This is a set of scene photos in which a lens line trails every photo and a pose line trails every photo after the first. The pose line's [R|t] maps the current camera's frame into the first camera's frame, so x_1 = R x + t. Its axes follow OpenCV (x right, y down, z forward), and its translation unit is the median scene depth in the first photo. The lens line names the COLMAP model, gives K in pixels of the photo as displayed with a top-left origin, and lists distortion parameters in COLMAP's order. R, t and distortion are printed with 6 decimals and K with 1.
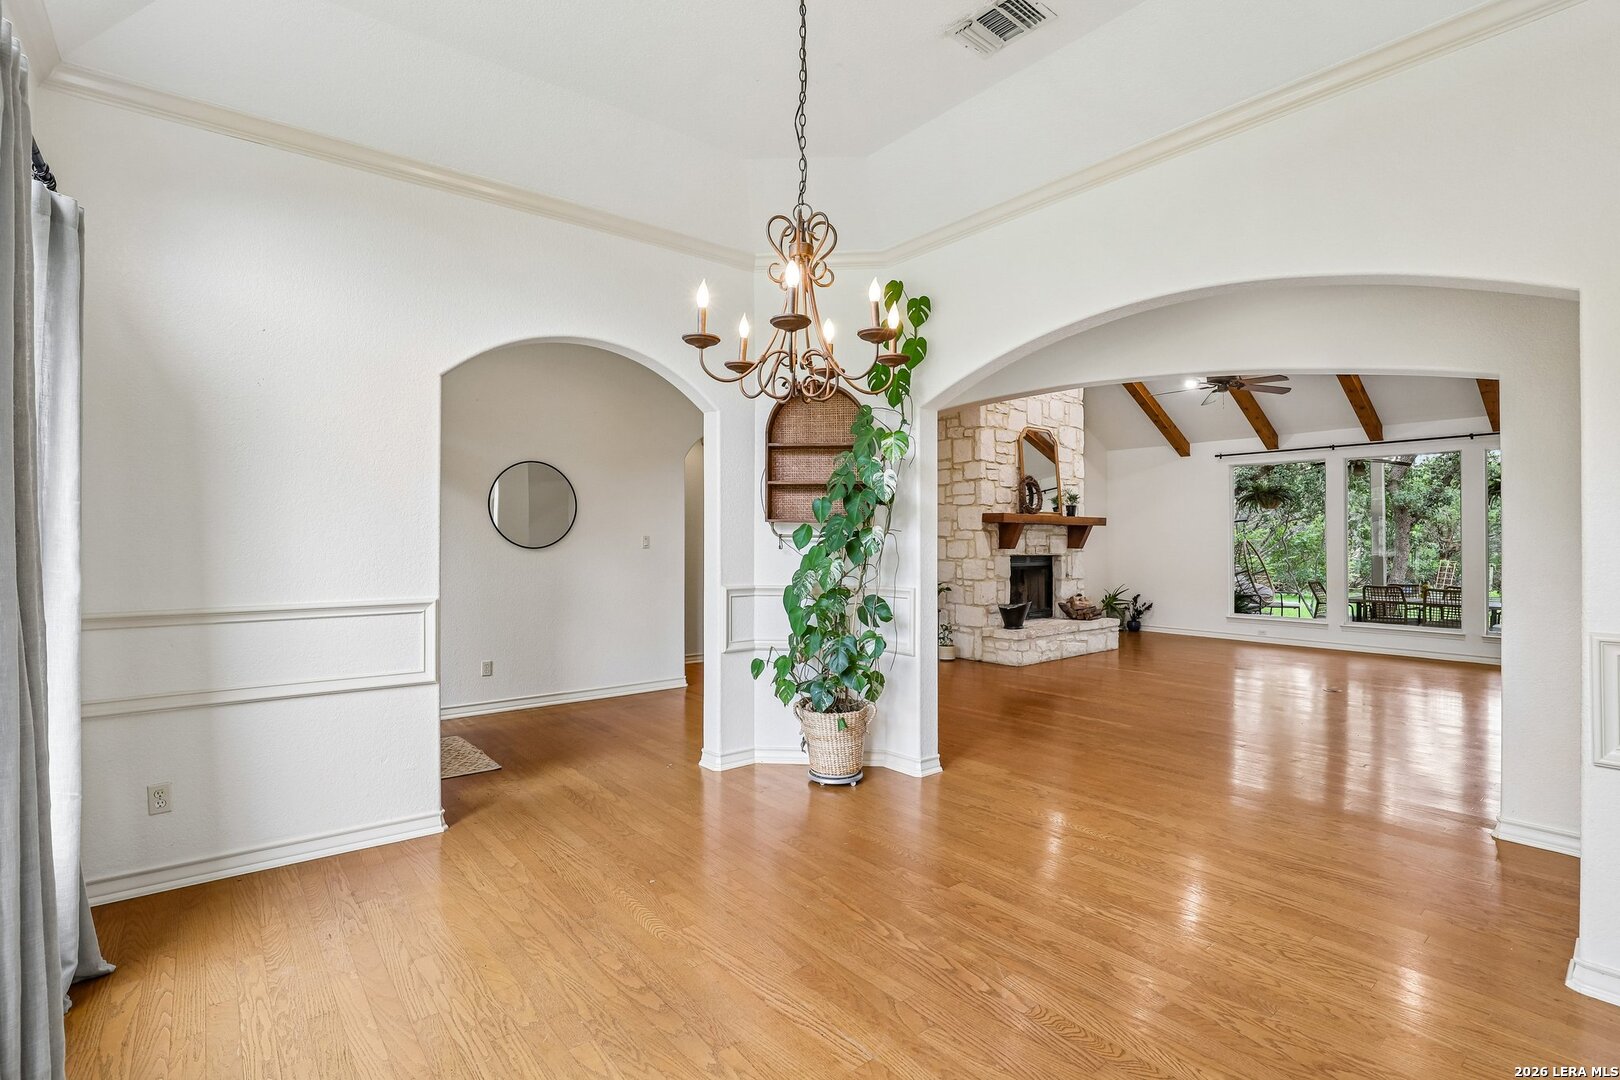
lens RADIAL K [[768.4, 0, 813.8], [0, 768.4, 543.8], [0, 0, 1]] dist [0.000781, -0.000025]
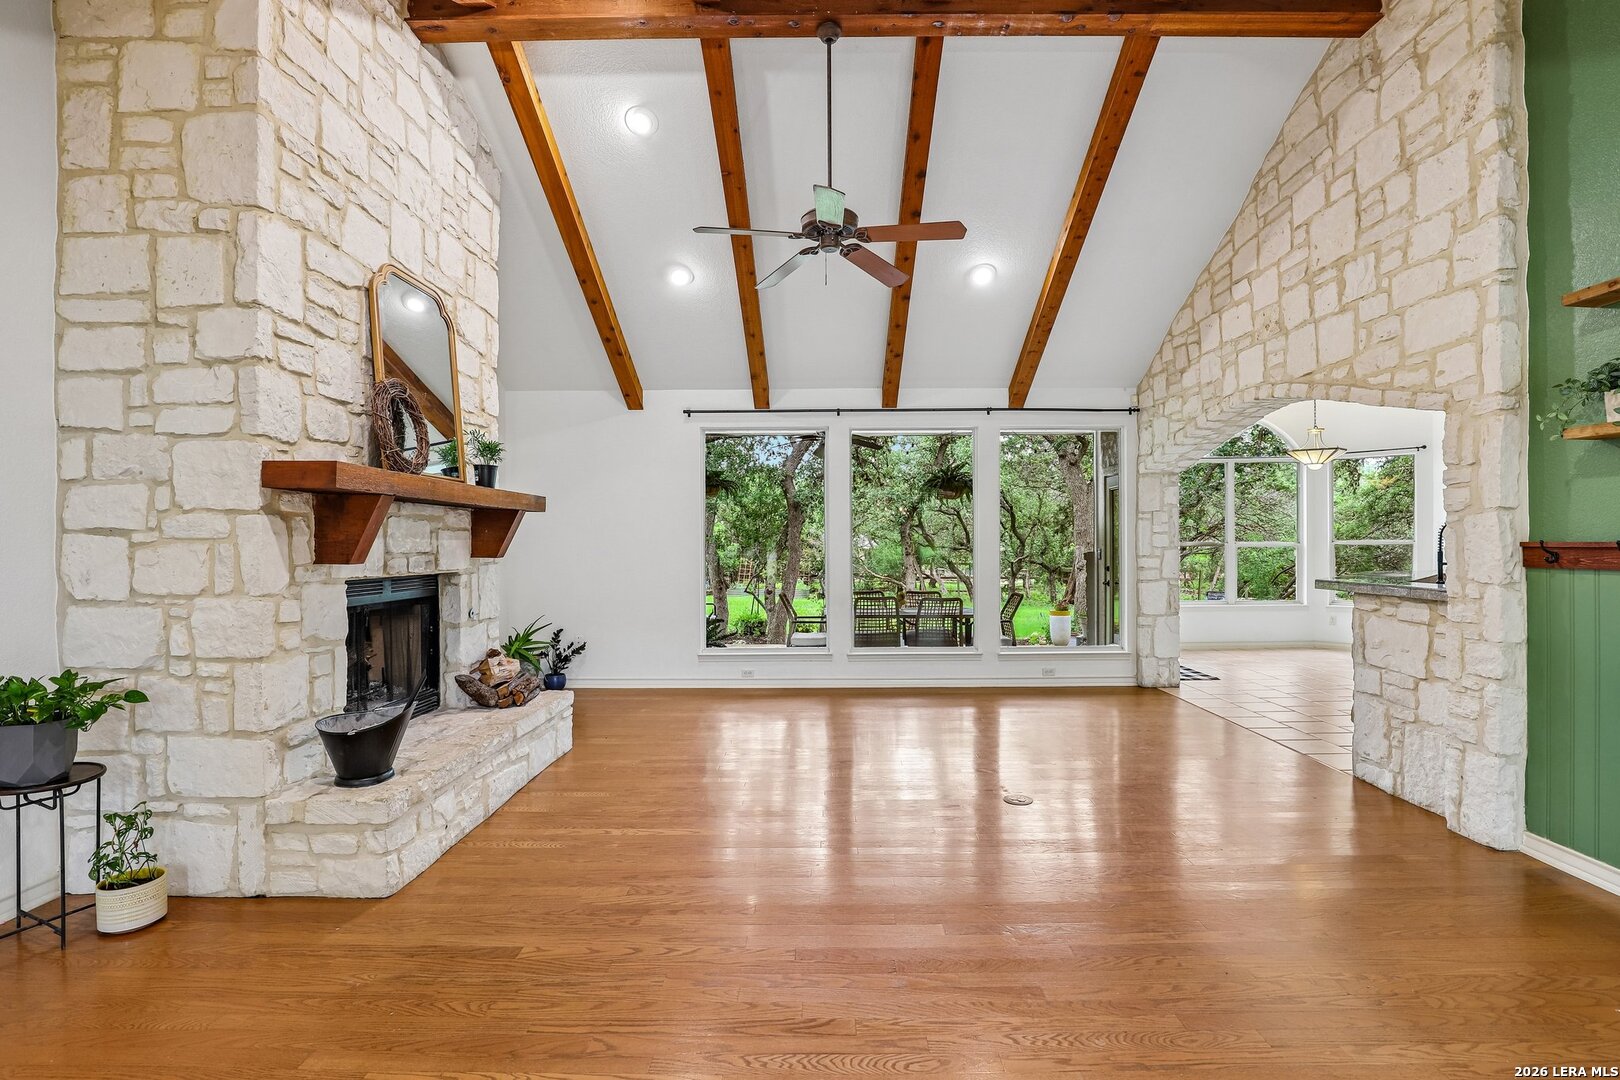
lens RADIAL K [[756.7, 0, 819.0], [0, 756.7, 542.0], [0, 0, 1]] dist [-0.025344, 0.000146]
pose [[0.642273, -0.003375, 0.766469, 0.120009], [0.006579, 0.999978, -0.001110, -0.001920], [-0.766448, 0.005756, 0.642281, 0.576698]]
